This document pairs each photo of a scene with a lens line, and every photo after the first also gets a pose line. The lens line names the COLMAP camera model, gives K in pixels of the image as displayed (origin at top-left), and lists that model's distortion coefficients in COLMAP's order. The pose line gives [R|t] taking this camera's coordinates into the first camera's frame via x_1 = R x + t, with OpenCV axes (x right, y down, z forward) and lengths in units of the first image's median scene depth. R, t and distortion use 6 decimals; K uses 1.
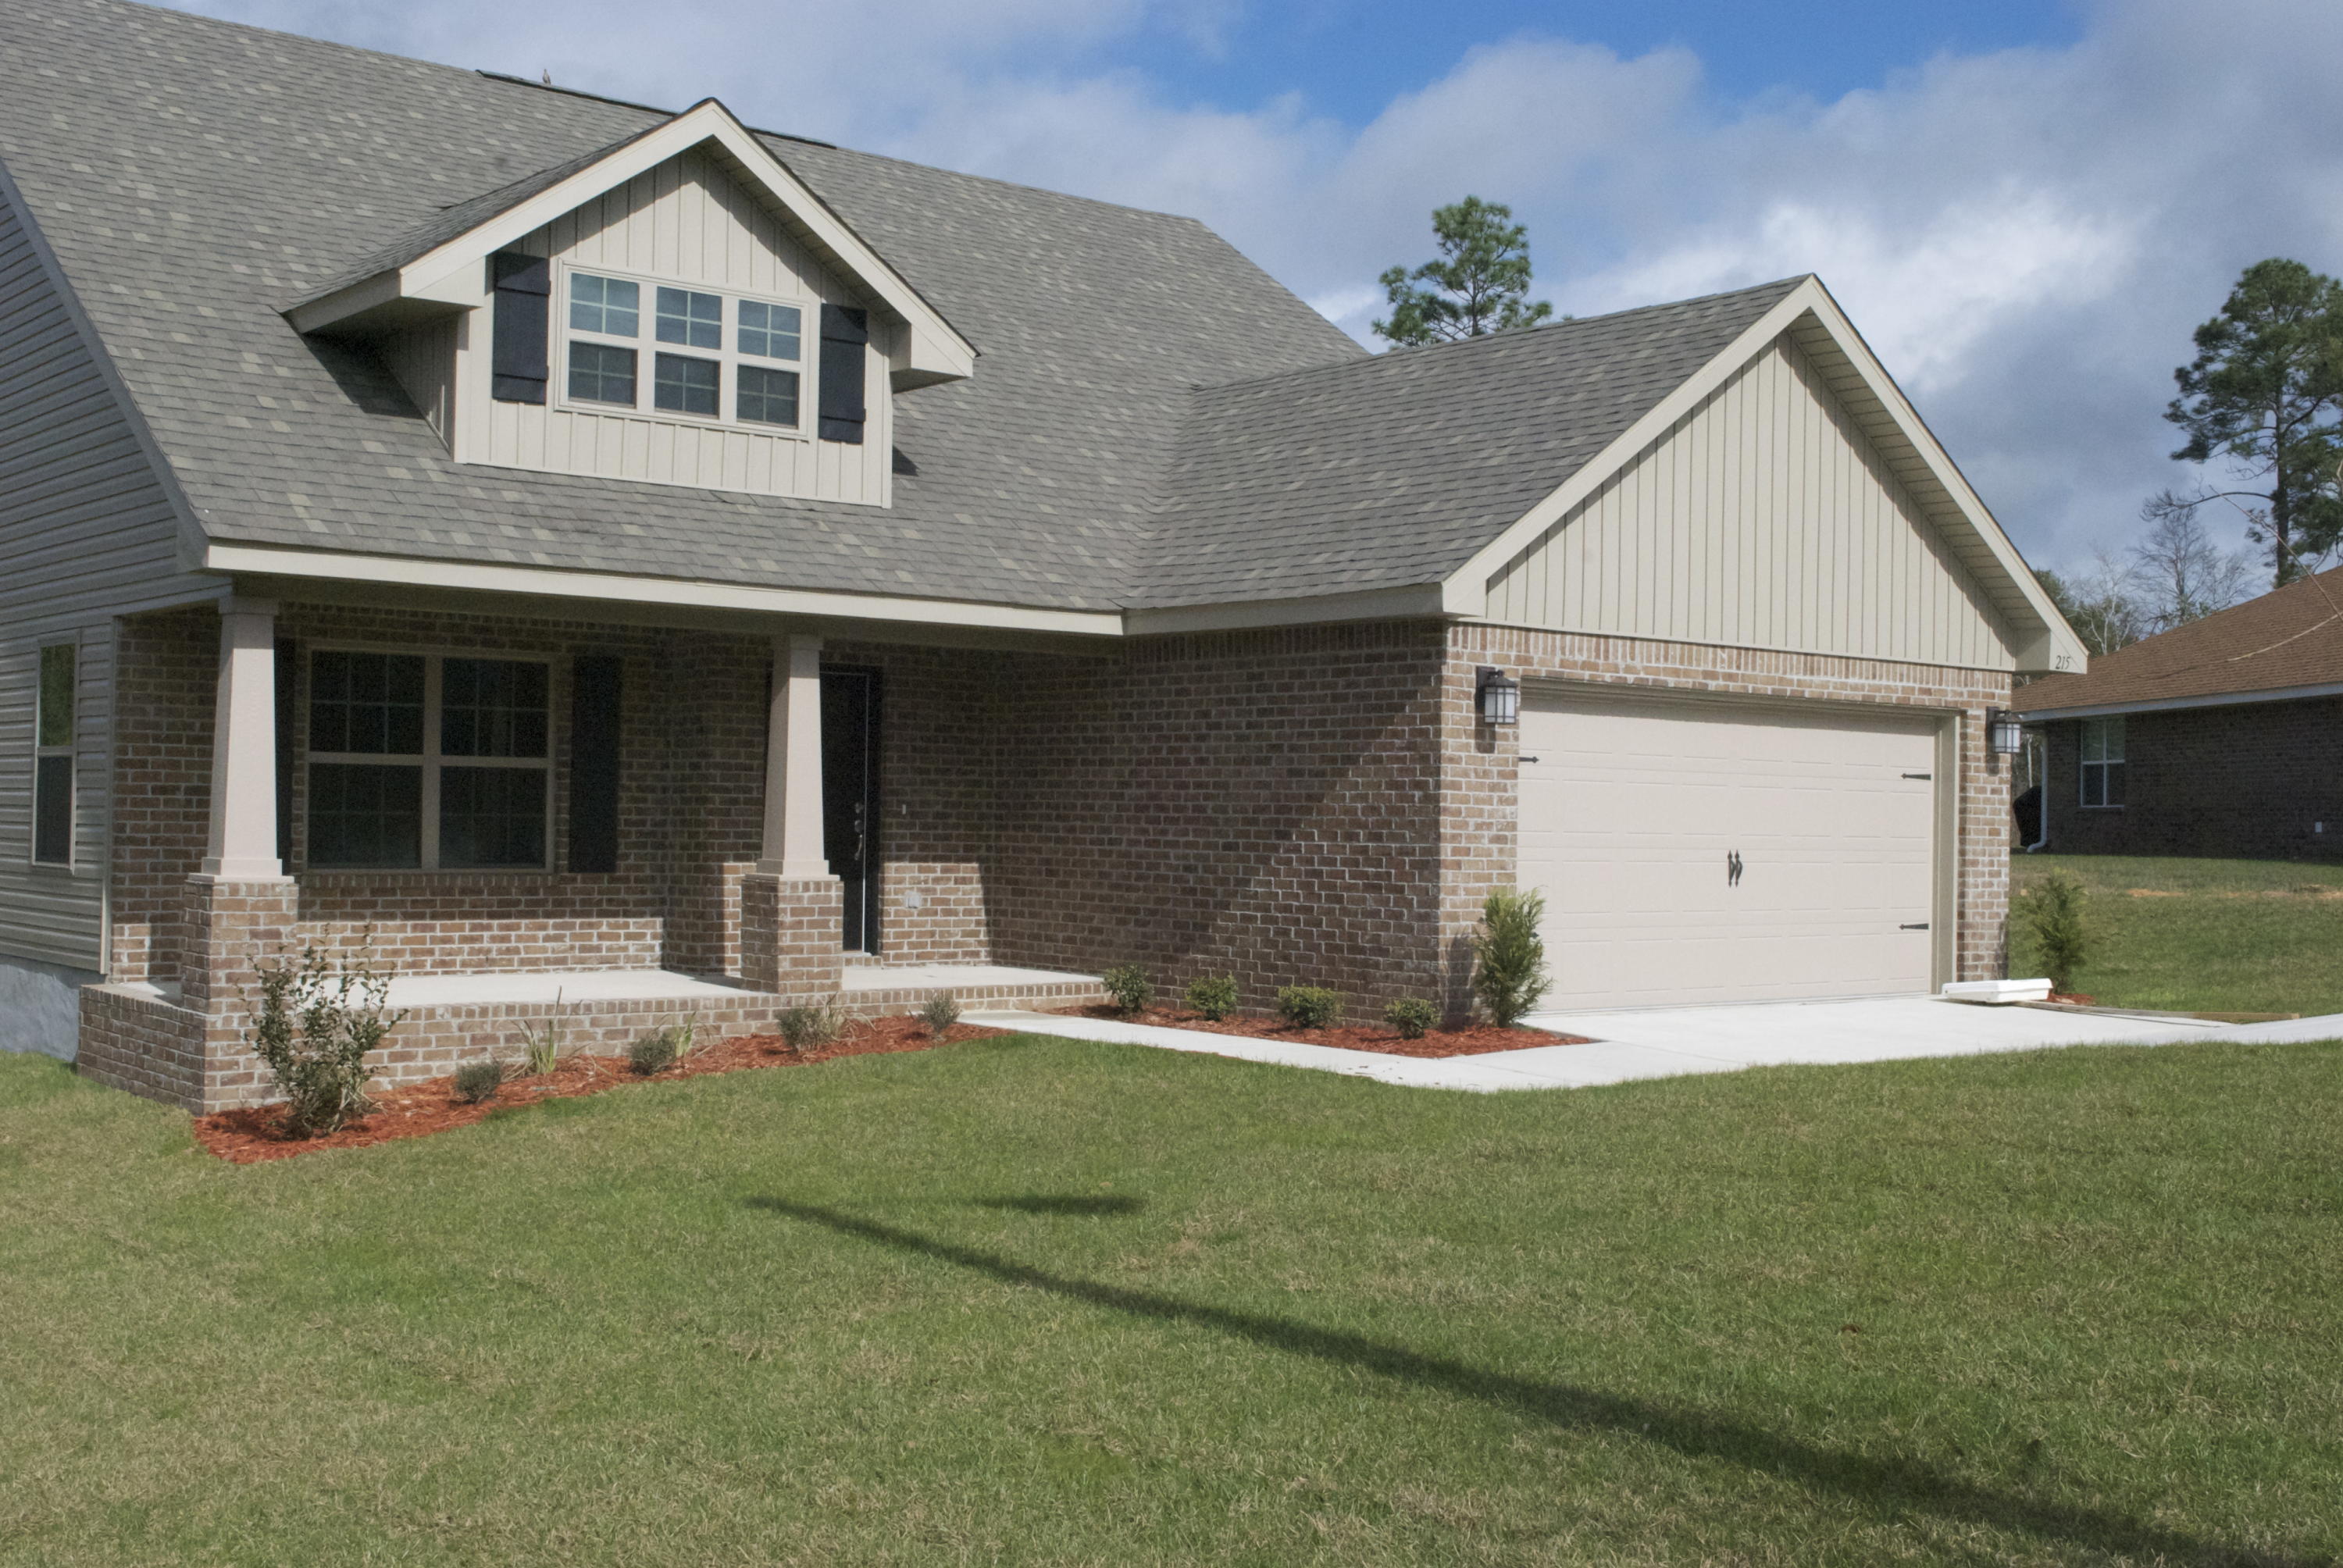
lens RADIAL K [[2556.8, 0, 1171.5], [0, 2556.8, 784.0], [0, 0, 1]] dist [-0.059608, -0.006495]
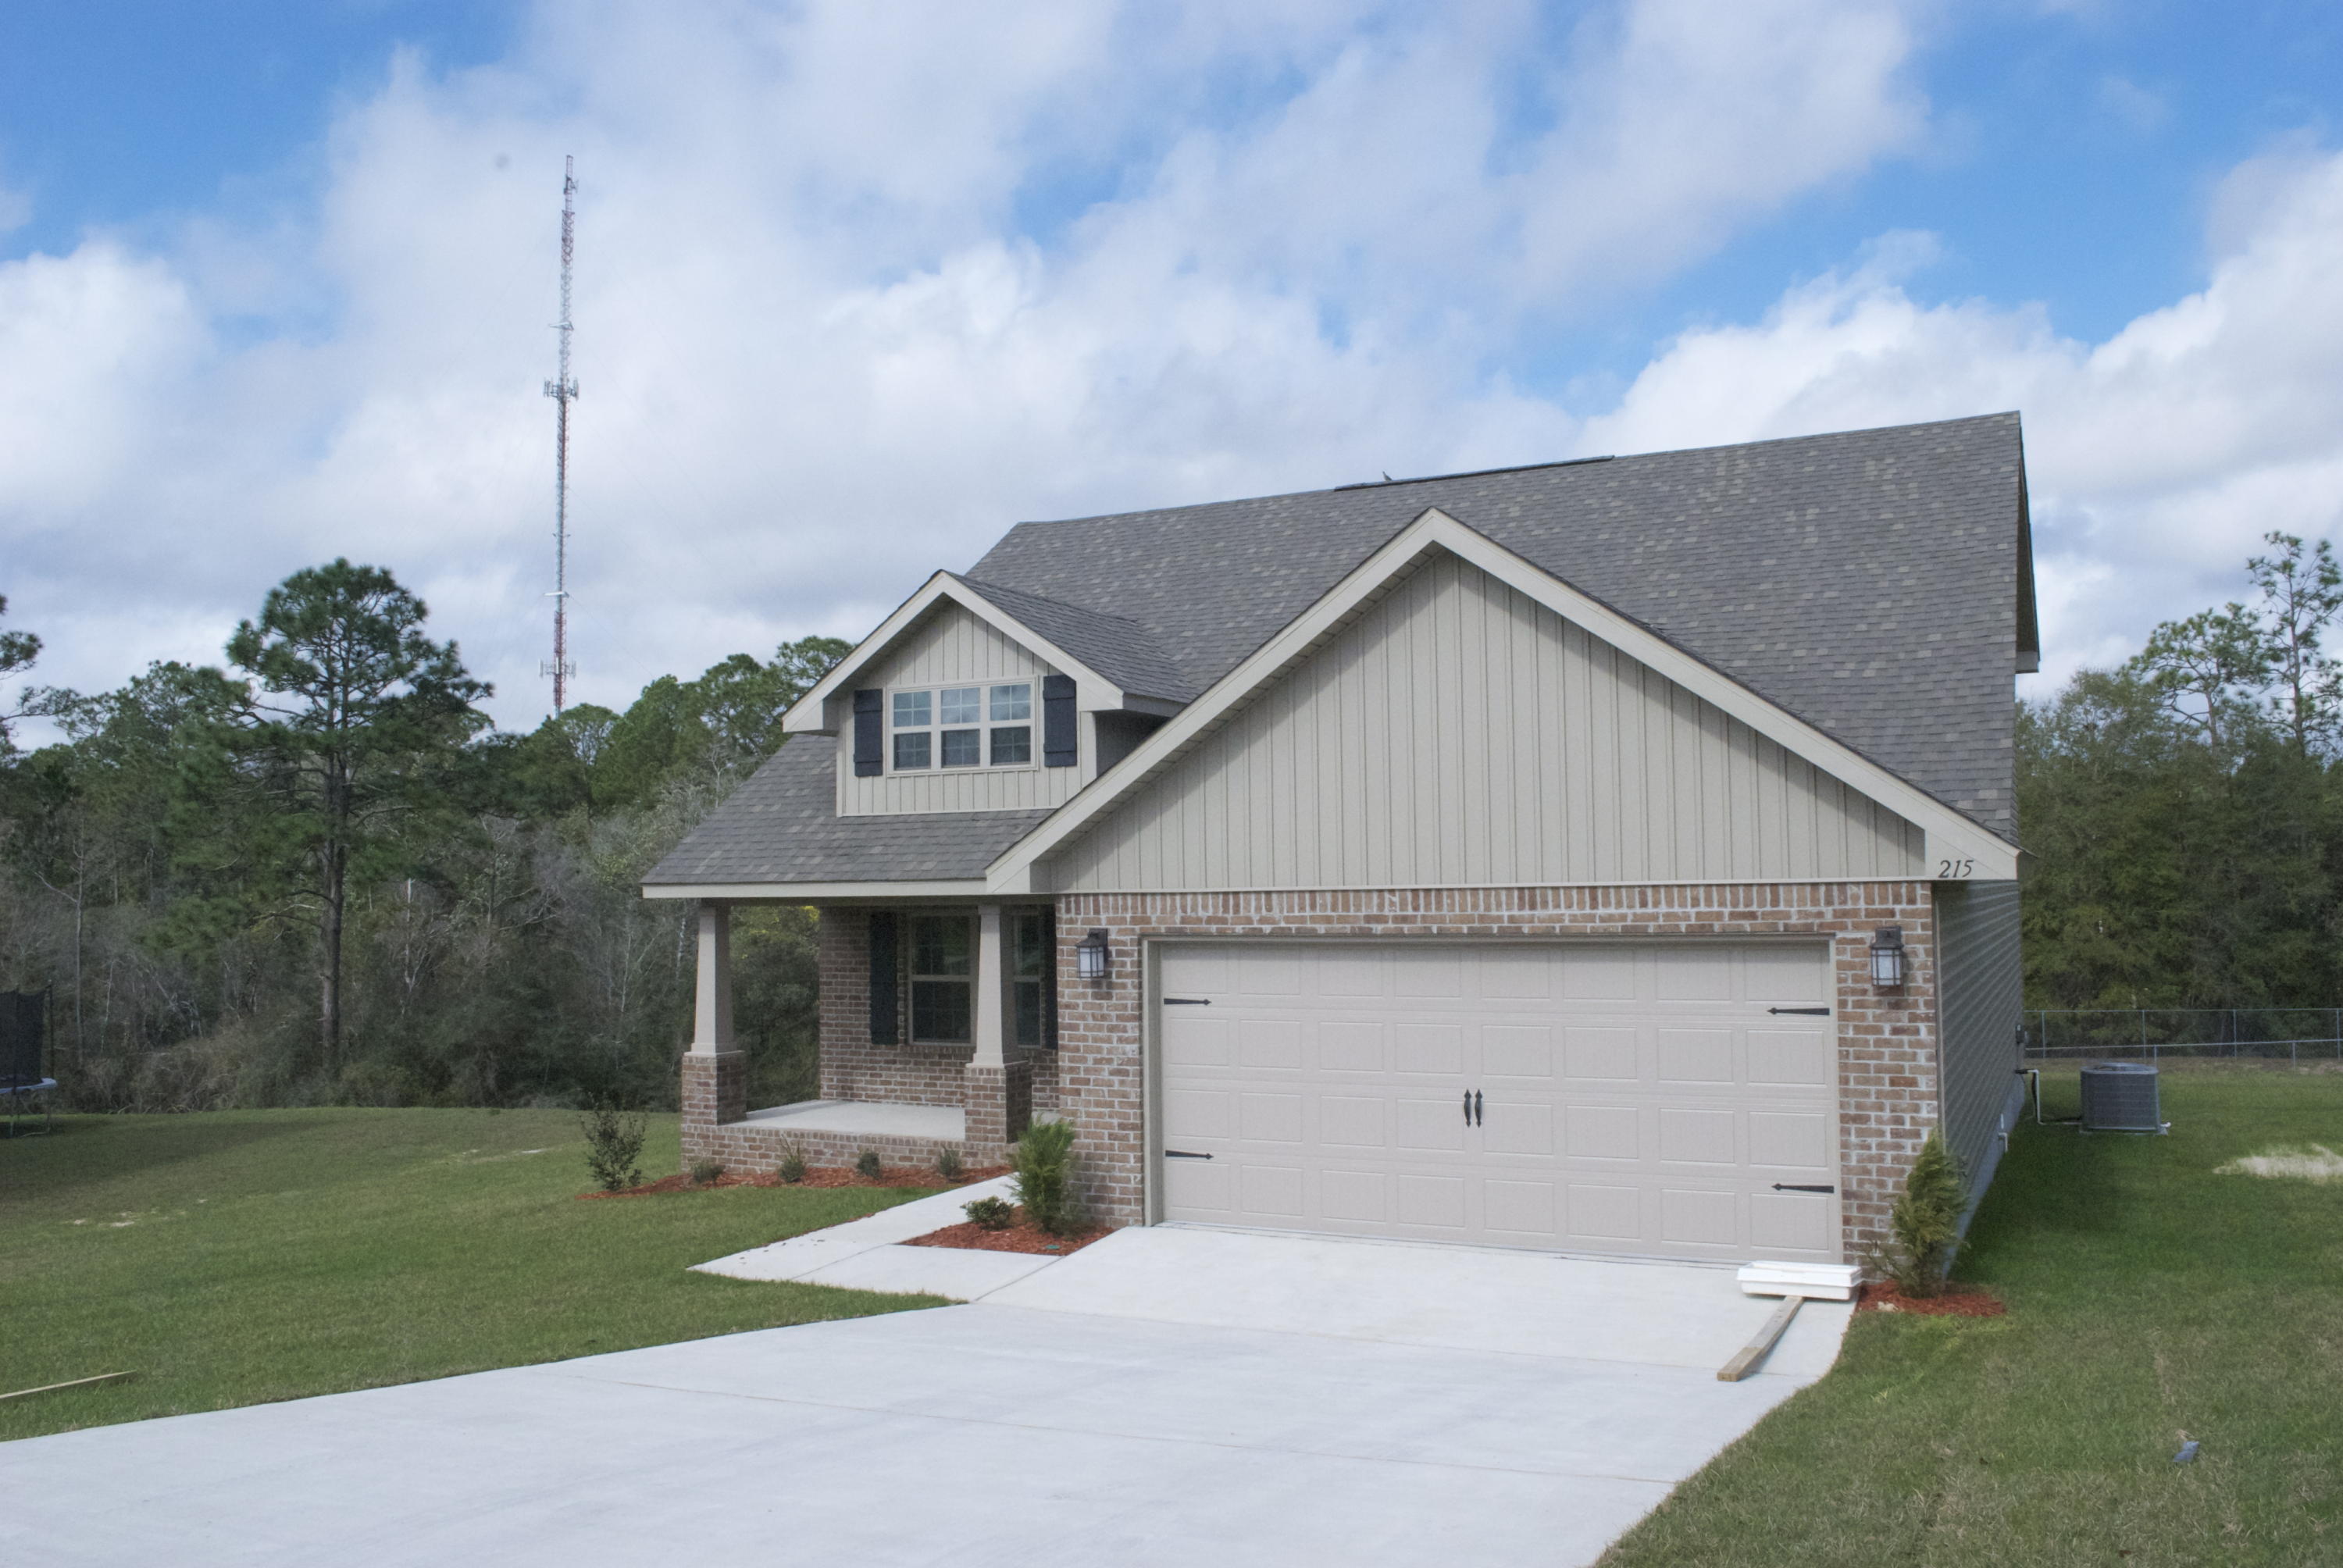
lens RADIAL K [[1840.8, 0, 1185.6], [0, 1840.8, 785.4], [0, 0, 1]] dist [-0.089772, 0.016120]
pose [[0.403603, -0.075079, -0.911849, 0.916235], [0.032603, 0.997175, -0.067674, -0.051986], [0.914353, -0.002416, 0.404910, 0.670885]]
